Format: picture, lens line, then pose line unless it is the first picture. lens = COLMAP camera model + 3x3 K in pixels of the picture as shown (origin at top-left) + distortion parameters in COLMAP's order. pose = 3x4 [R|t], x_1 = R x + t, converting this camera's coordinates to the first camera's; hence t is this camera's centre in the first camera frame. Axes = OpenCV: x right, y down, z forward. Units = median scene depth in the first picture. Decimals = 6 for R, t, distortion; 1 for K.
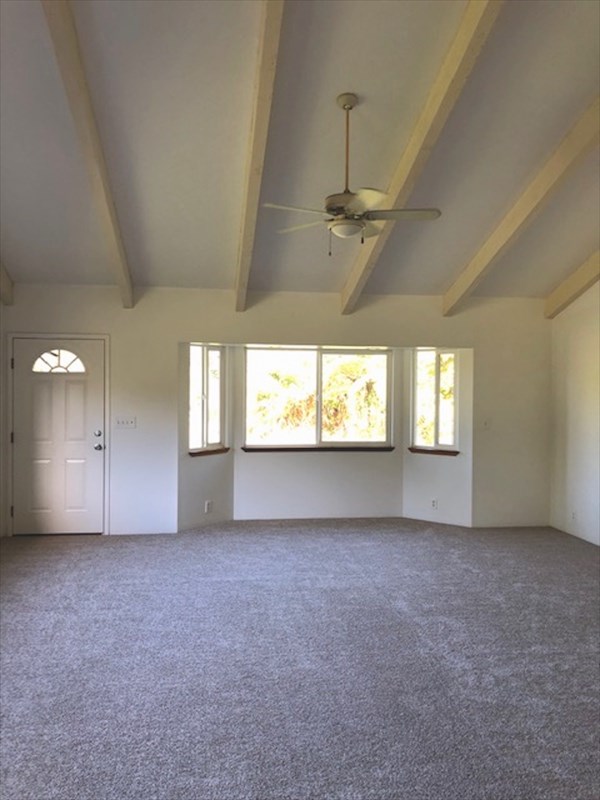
lens RADIAL K [[673.2, 0, 303.3], [0, 673.2, 387.4], [0, 0, 1]] dist [0.054690, -0.049962]
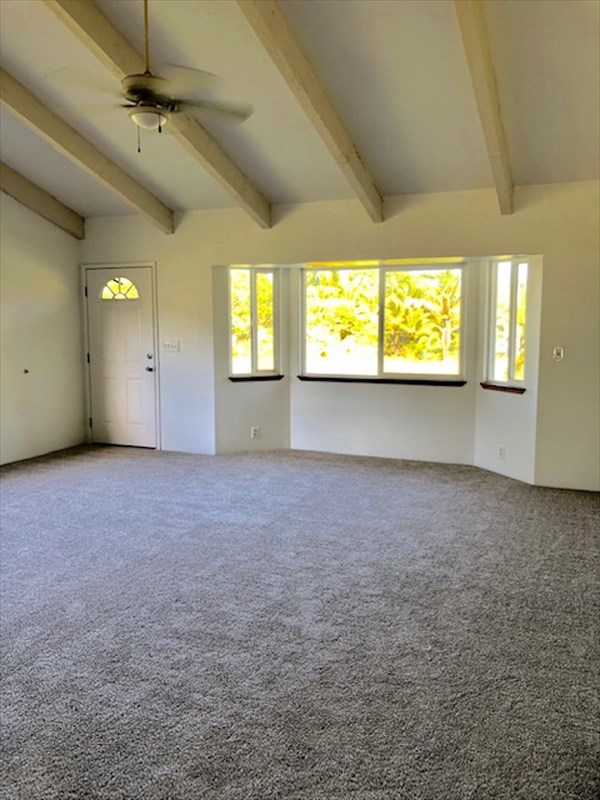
lens RADIAL K [[683.8, 0, 300.0], [0, 683.8, 400.0], [0, 0, 1]] dist [0.076203, 0.003062]
pose [[0.848116, 0.051996, -0.527253, 0.440703], [0.007765, 0.993846, 0.110499, 0.017649], [0.529753, -0.097810, 0.842493, 0.191114]]
